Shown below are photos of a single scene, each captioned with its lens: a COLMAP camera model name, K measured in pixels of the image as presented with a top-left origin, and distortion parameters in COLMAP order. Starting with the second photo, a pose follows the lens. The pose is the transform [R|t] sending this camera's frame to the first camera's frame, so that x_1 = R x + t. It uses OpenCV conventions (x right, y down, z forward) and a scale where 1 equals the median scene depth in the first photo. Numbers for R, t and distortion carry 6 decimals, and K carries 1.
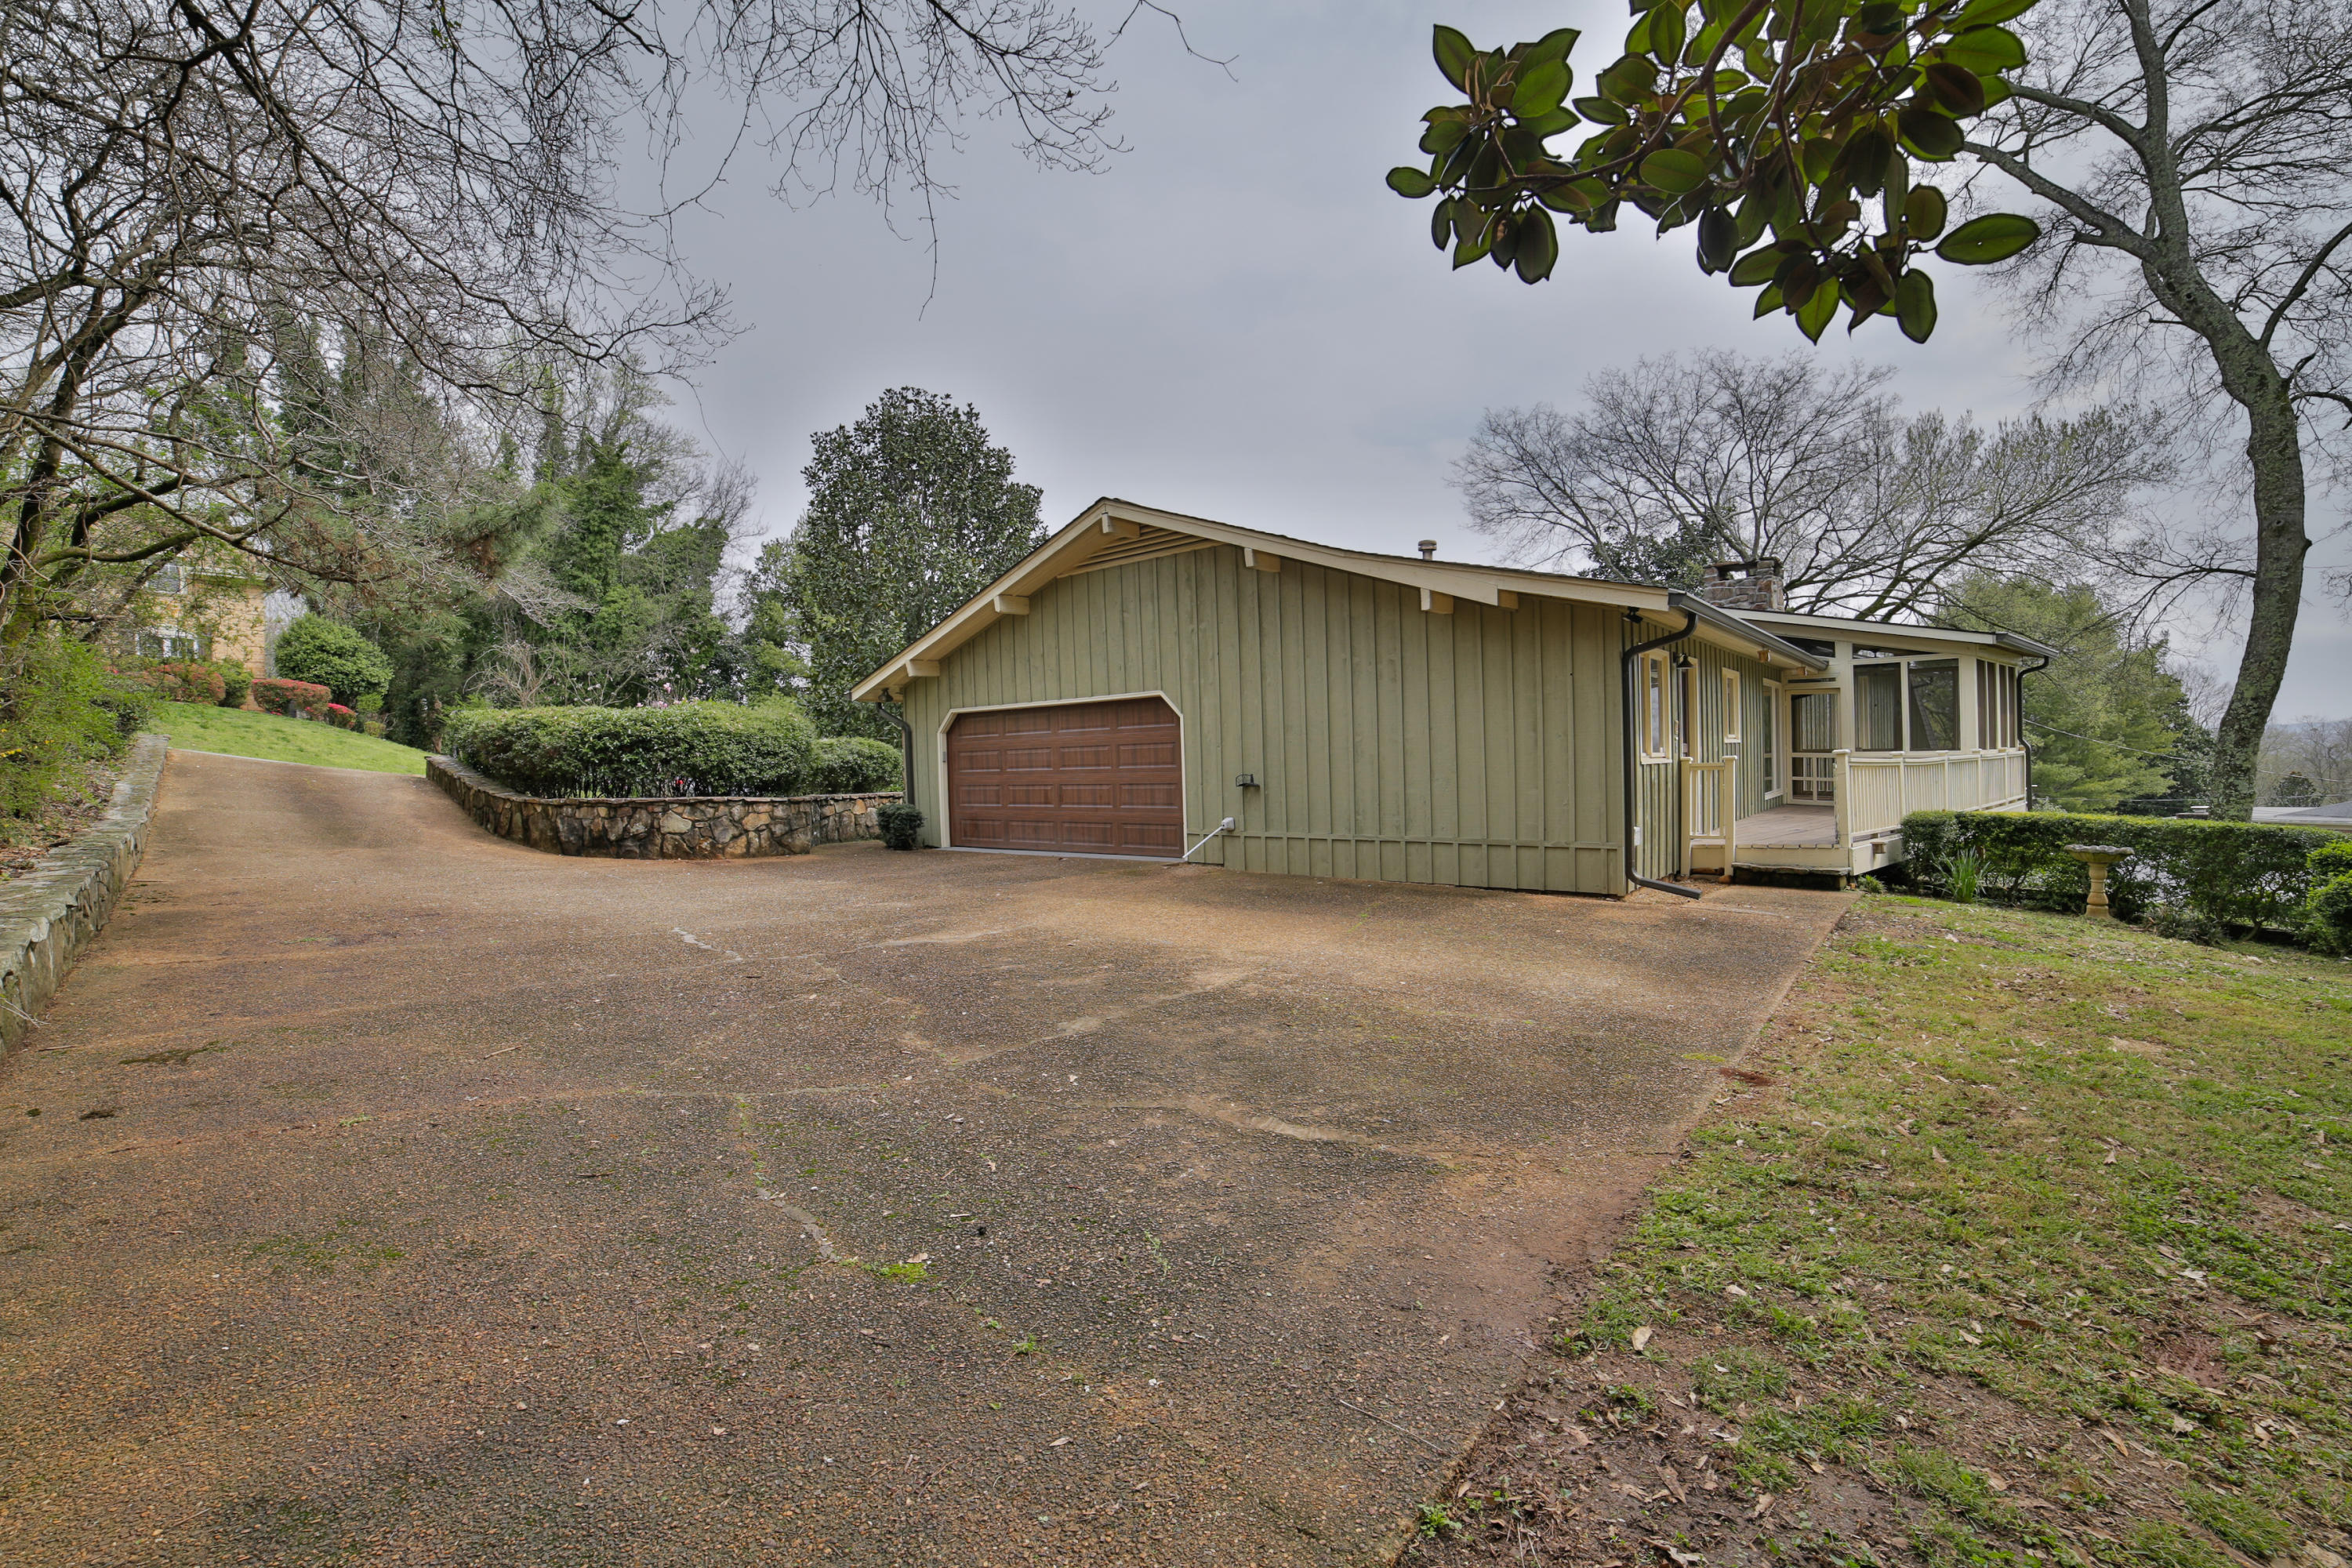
lens RADIAL K [[1018.0, 0, 1155.9], [0, 1018.0, 784.2], [0, 0, 1]] dist [-0.107118, 0.033685]
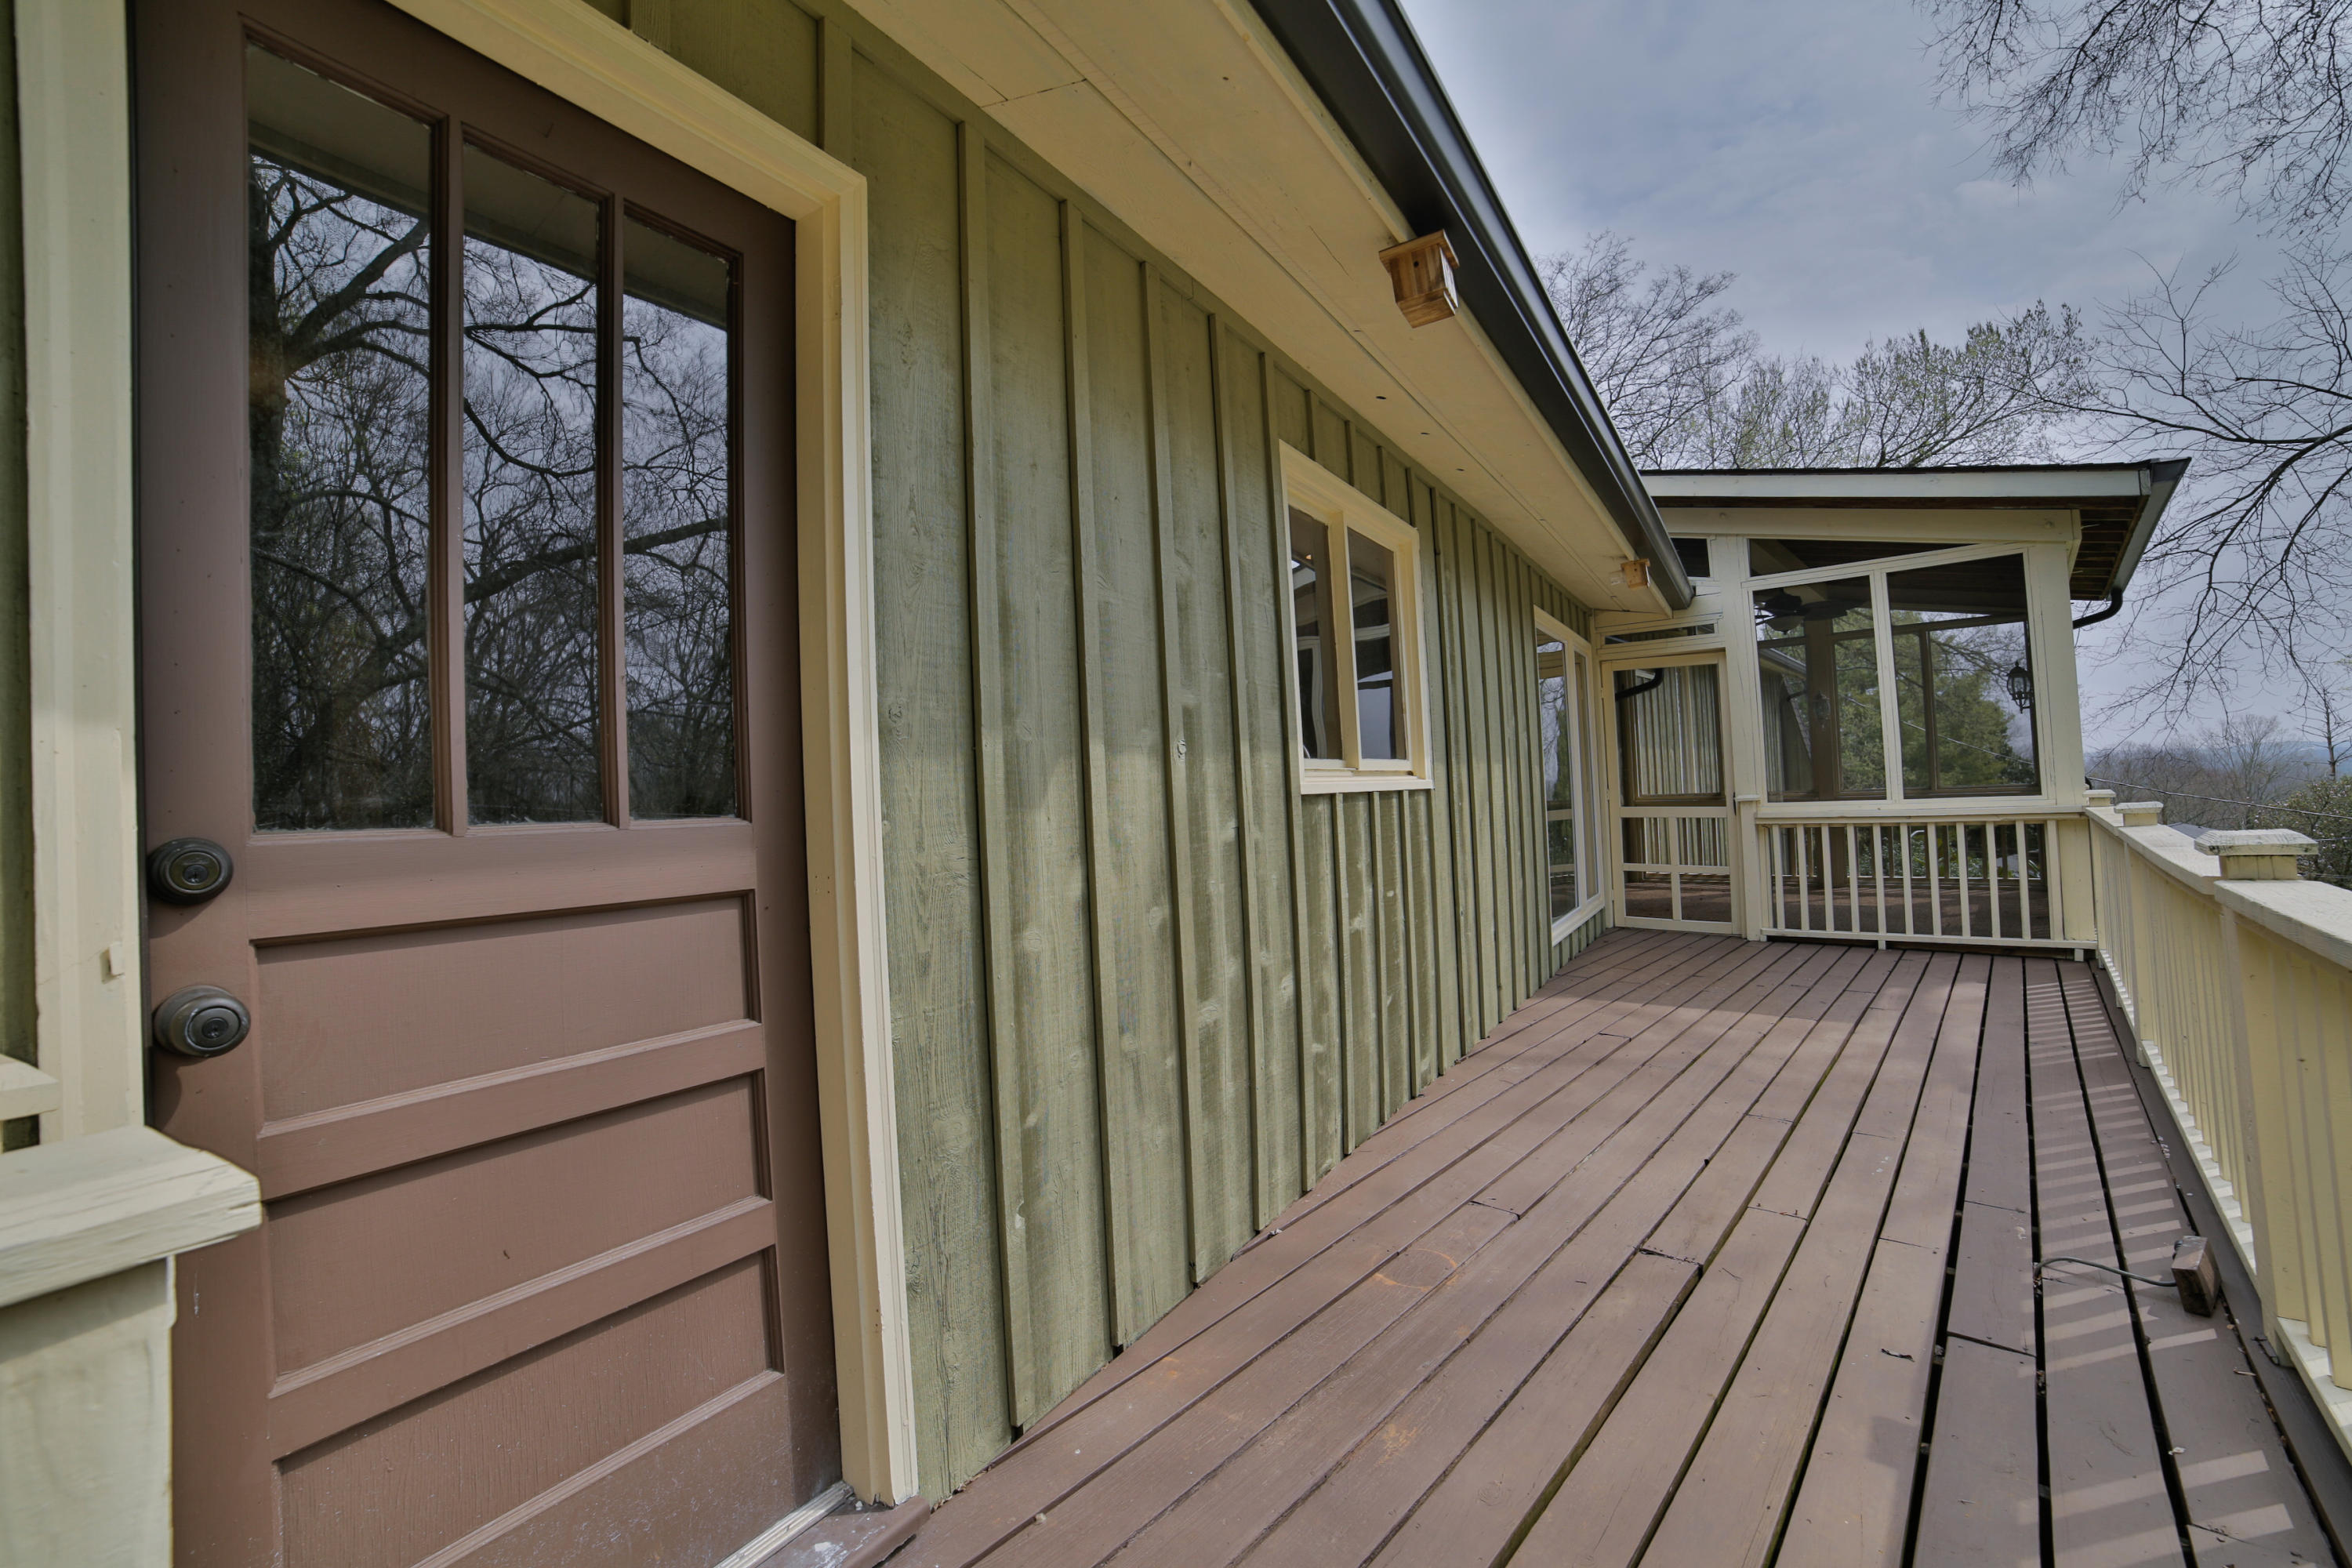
lens RADIAL K [[1018.0, 0, 1155.9], [0, 1018.0, 784.2], [0, 0, 1]] dist [-0.107118, 0.033685]
pose [[0.990145, -0.015402, 0.139194, 0.410829], [0.022134, 0.998652, -0.046944, -0.027717], [-0.138284, 0.049562, 0.989152, 0.631344]]
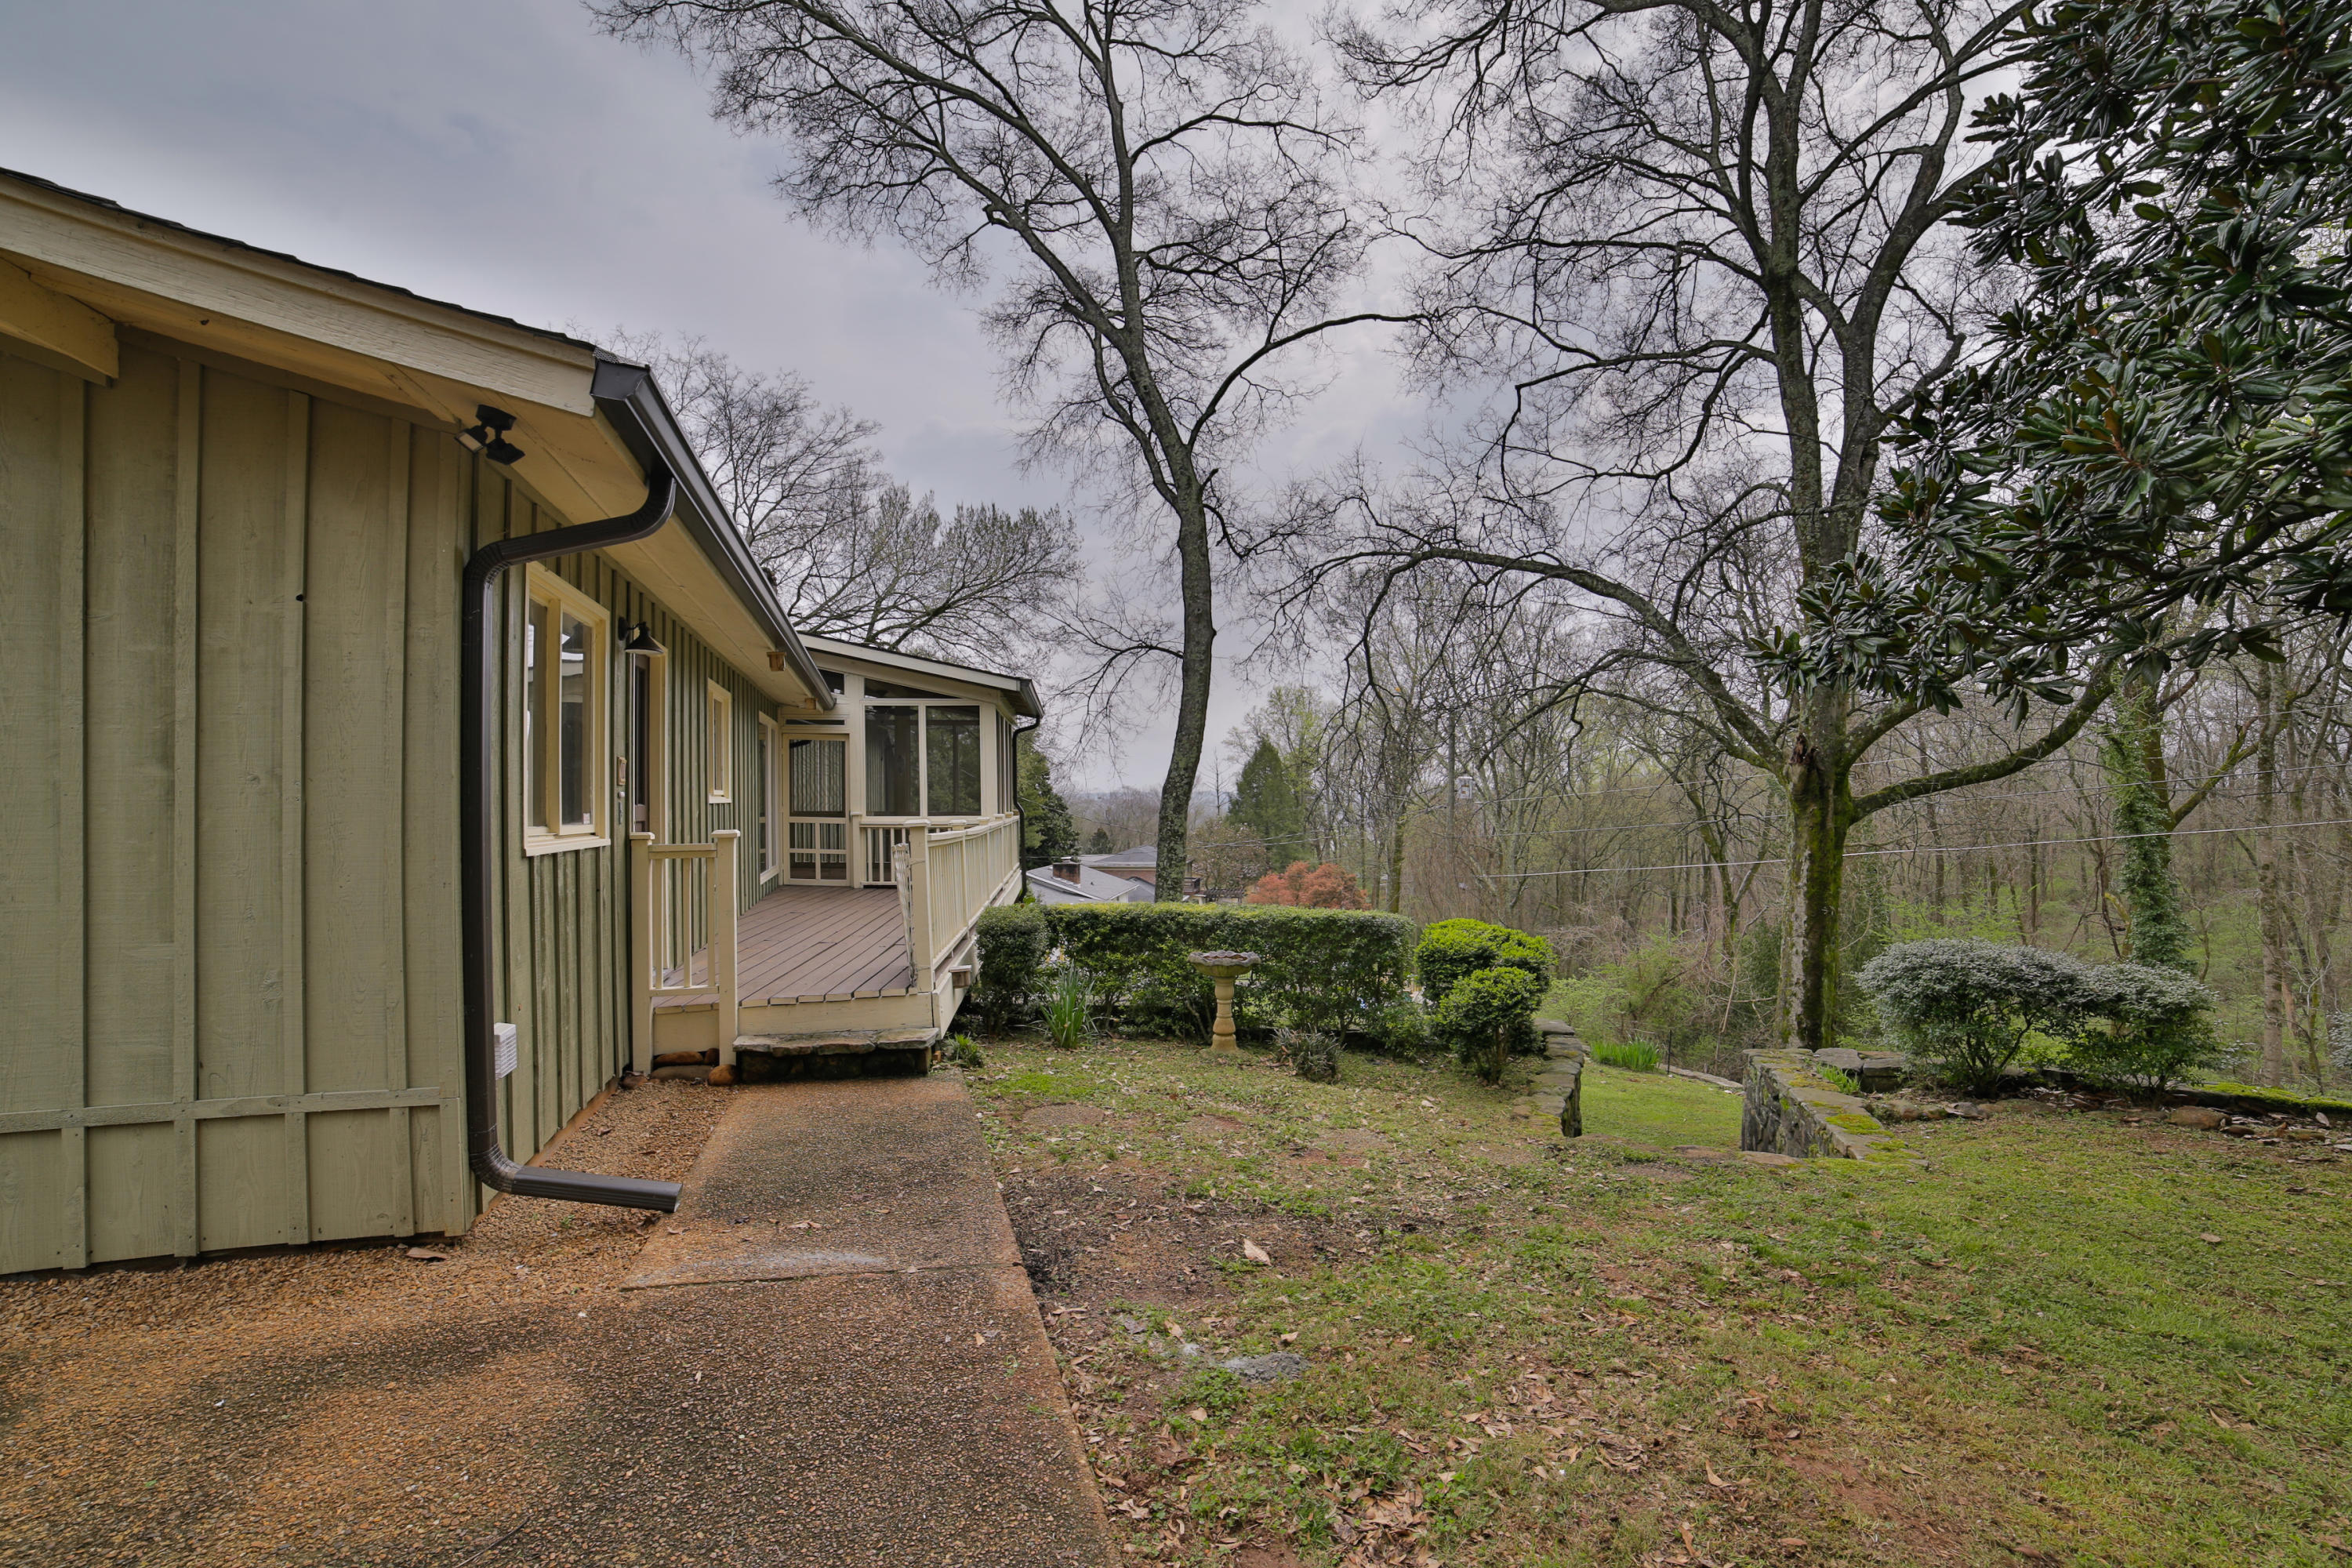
lens RADIAL K [[1018.0, 0, 1155.9], [0, 1018.0, 784.2], [0, 0, 1]] dist [-0.107118, 0.033685]
pose [[0.572410, 0.031888, 0.819347, 0.190373], [0.014378, 0.998700, -0.048913, -0.016199], [-0.819841, 0.039779, 0.571207, 0.348326]]
